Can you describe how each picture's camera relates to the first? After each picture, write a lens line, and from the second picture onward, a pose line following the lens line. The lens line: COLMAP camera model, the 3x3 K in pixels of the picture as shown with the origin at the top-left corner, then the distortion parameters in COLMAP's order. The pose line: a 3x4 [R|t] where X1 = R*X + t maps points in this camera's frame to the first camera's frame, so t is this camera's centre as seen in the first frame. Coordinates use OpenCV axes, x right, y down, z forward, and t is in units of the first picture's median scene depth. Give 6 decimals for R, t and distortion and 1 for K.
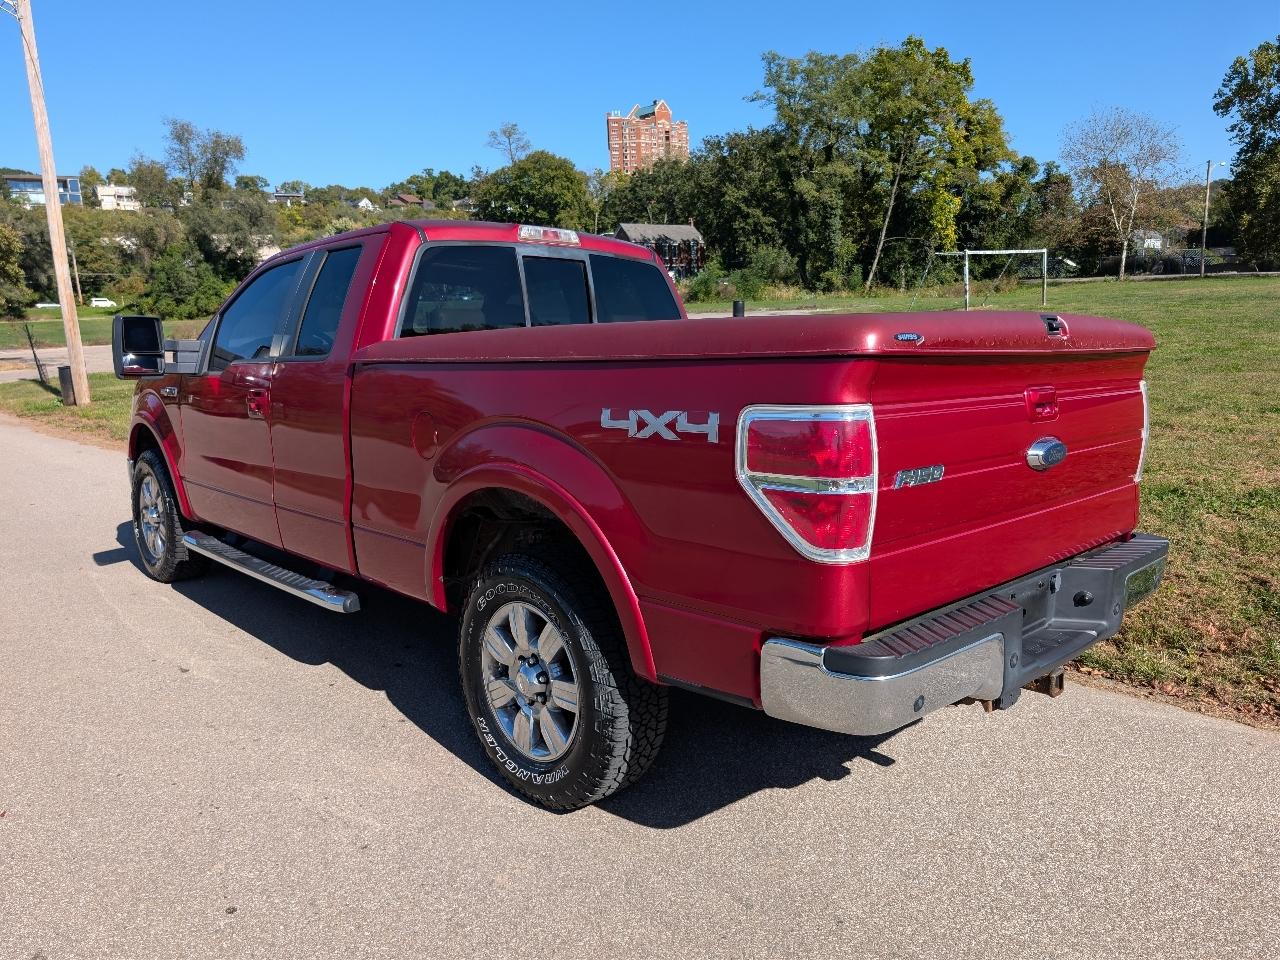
lens RADIAL K [[935.8, 0, 646.6], [0, 935.8, 483.3], [0, 0, 1]] dist [0.005143, 0.000472]
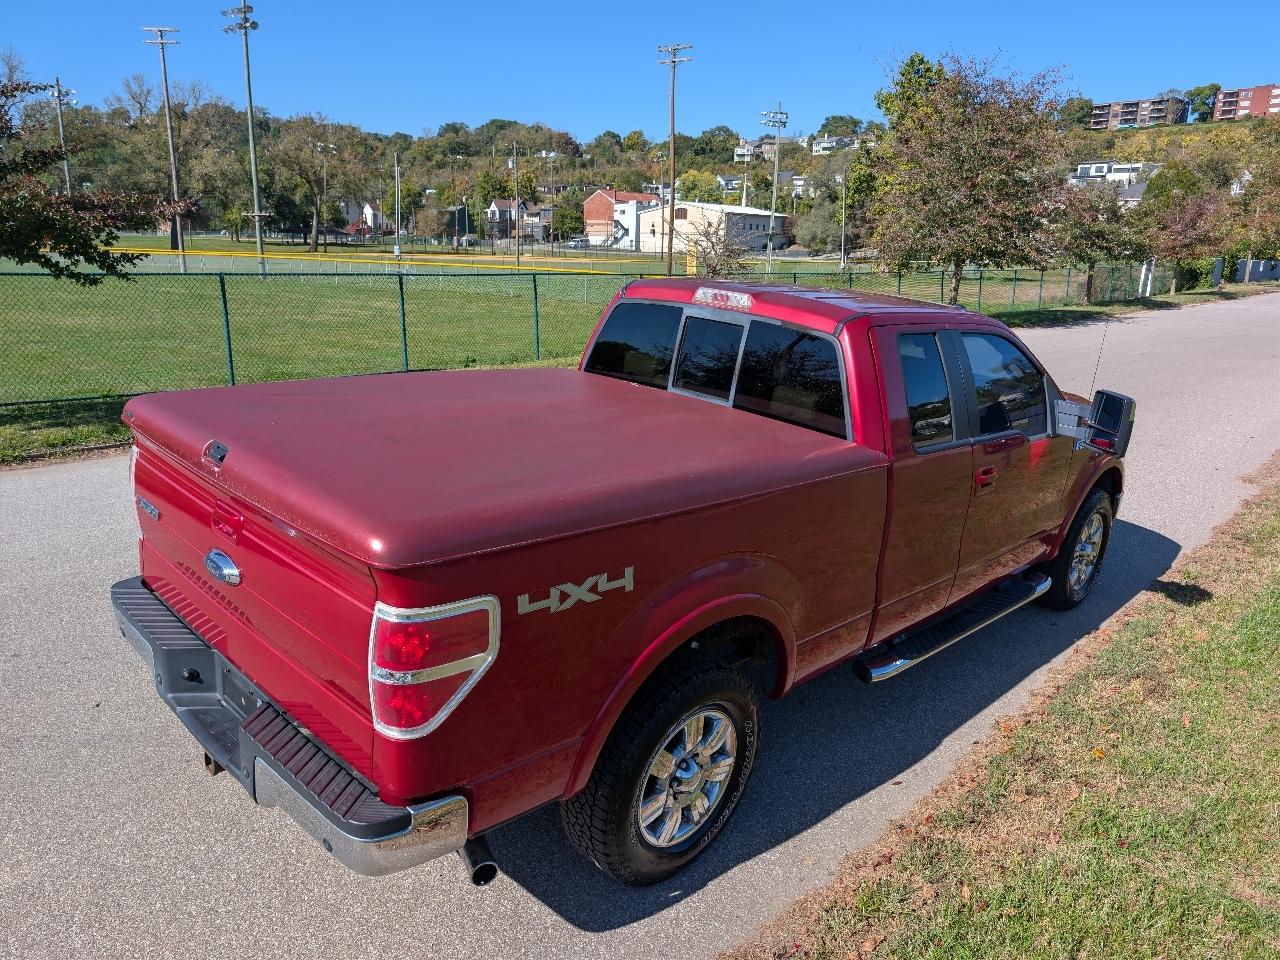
lens RADIAL K [[930.8, 0, 647.5], [0, 930.8, 489.3], [0, 0, 1]] dist [0.010625, -0.003399]
pose [[0.034240, 0.294006, -0.955190, 0.058286], [-0.220019, 0.934520, 0.279757, -0.021285], [0.974895, 0.200581, 0.096685, 0.054586]]
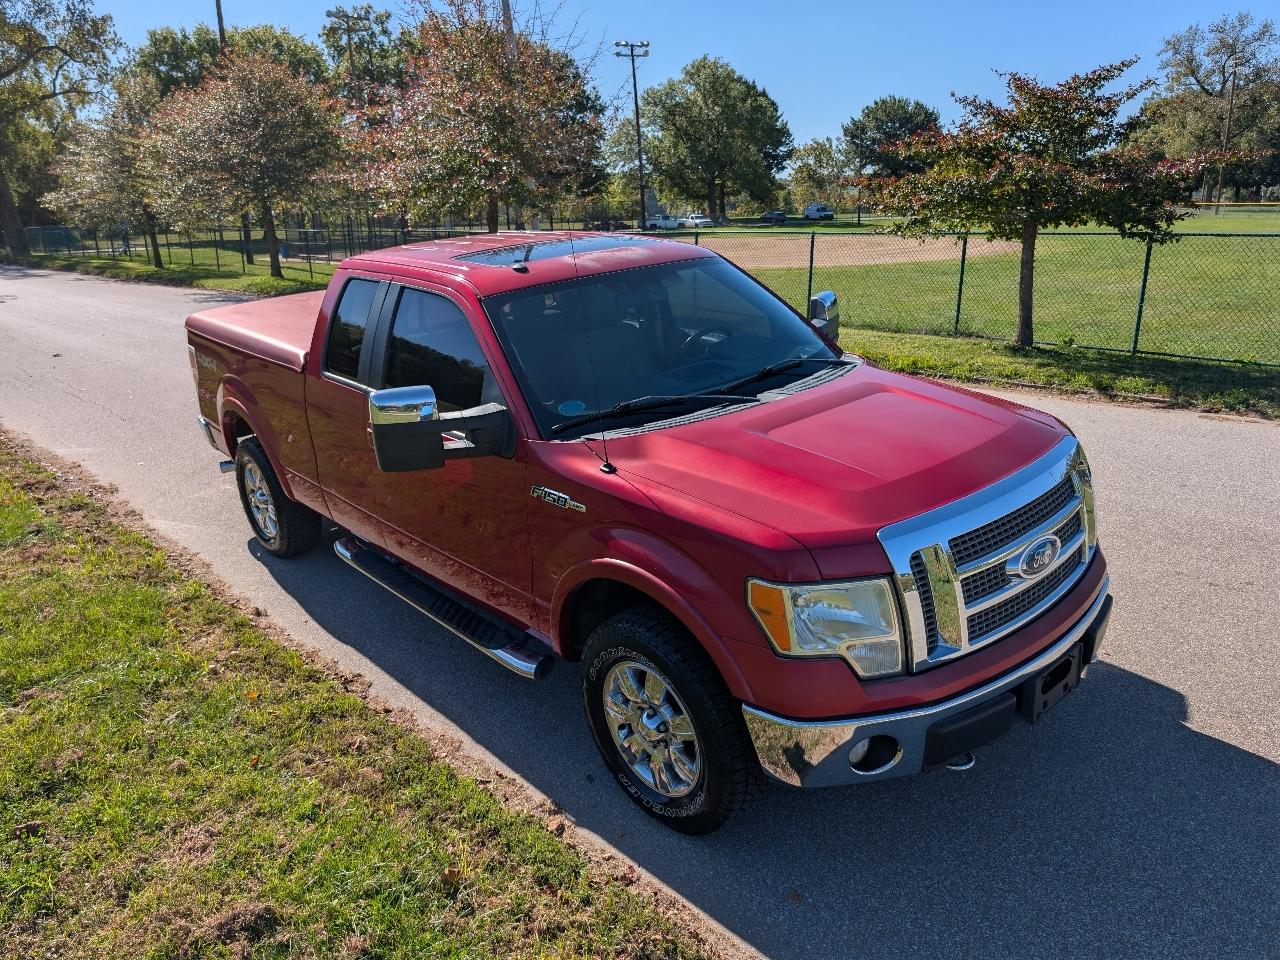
lens RADIAL K [[917.1, 0, 640.0], [0, 917.1, 480.0], [0, 0, 1]] dist [0.011027, -0.005276]
pose [[-0.996868, 0.047977, 0.062867, -0.027501], [0.071672, 0.884085, 0.461798, -0.034458], [-0.033424, 0.464857, -0.884754, 0.142964]]
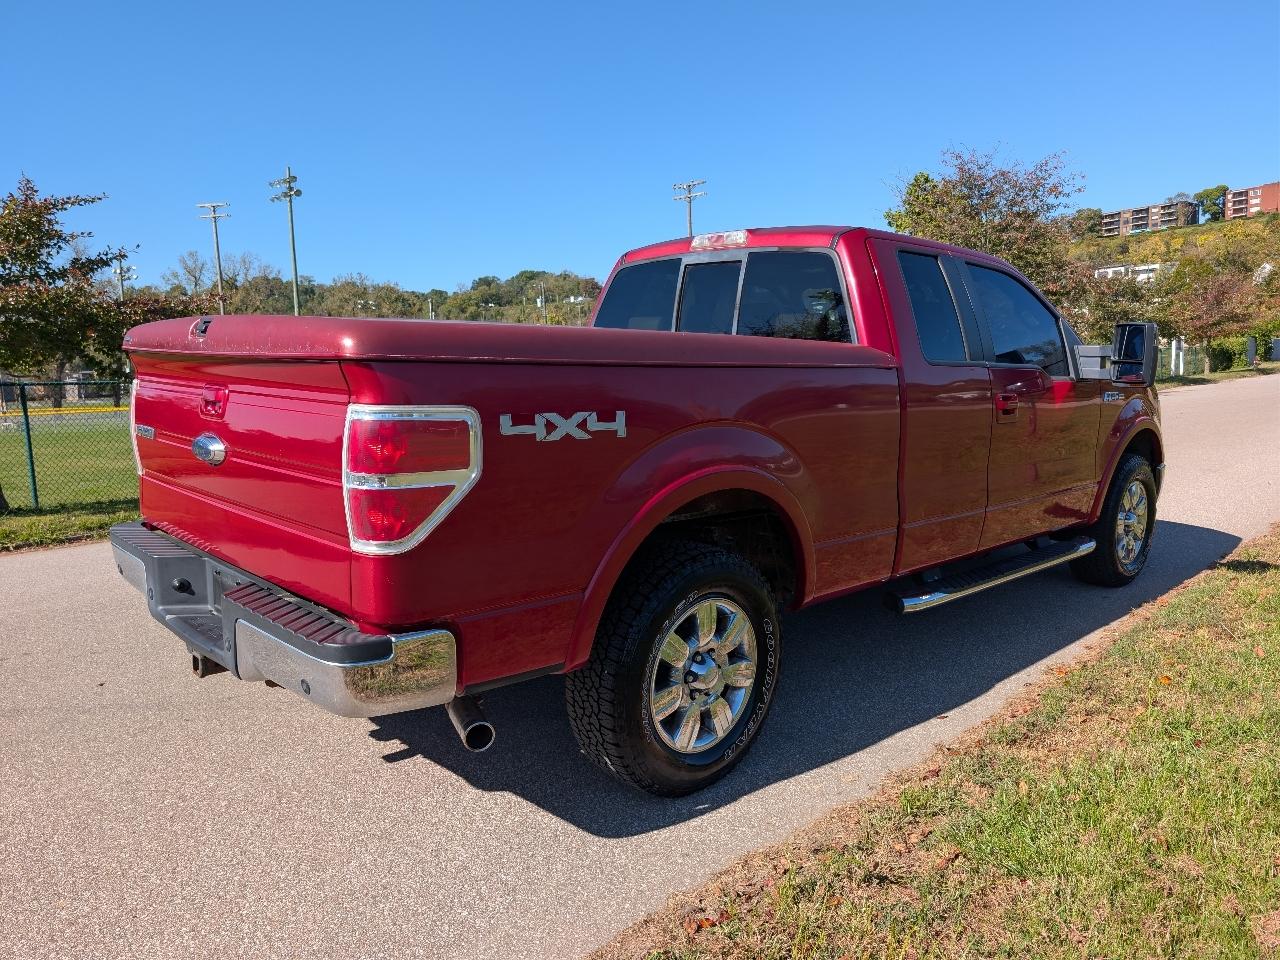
lens RADIAL K [[934.1, 0, 639.6], [0, 934.1, 484.5], [0, 0, 1]] dist [0.008312, -0.003787]
pose [[-0.002655, 0.151866, -0.988398, 0.059609], [-0.153117, 0.976684, 0.150478, -0.009207], [0.988205, 0.151740, 0.020660, 0.058999]]
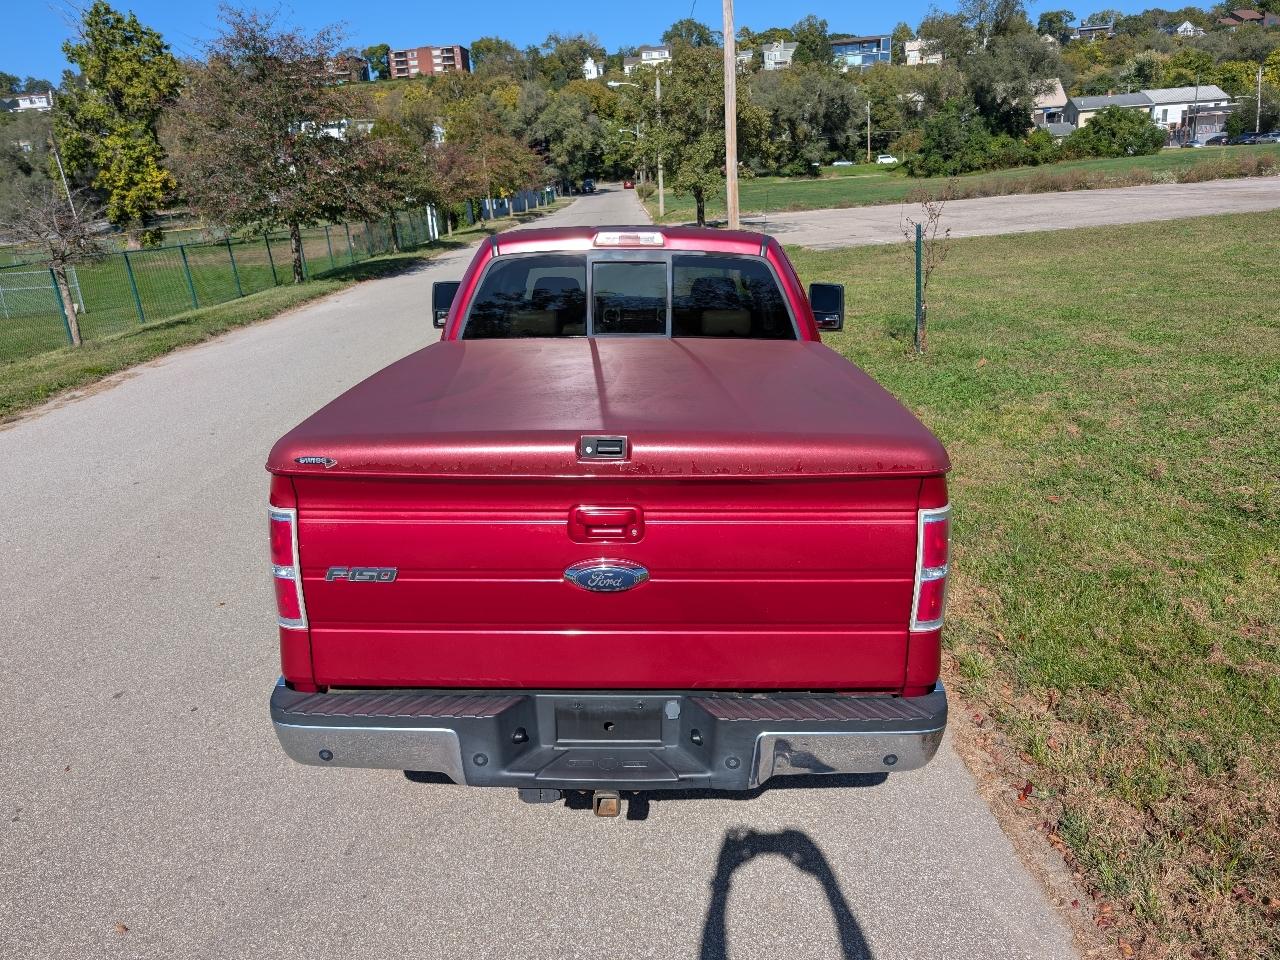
lens RADIAL K [[946.7, 0, 634.3], [0, 946.7, 476.4], [0, 0, 1]] dist [0.007823, -0.005498]
pose [[0.706948, 0.200222, -0.678333, 0.043285], [-0.102047, 0.977933, 0.182303, -0.012451], [0.699865, -0.059657, 0.711779, 0.013807]]
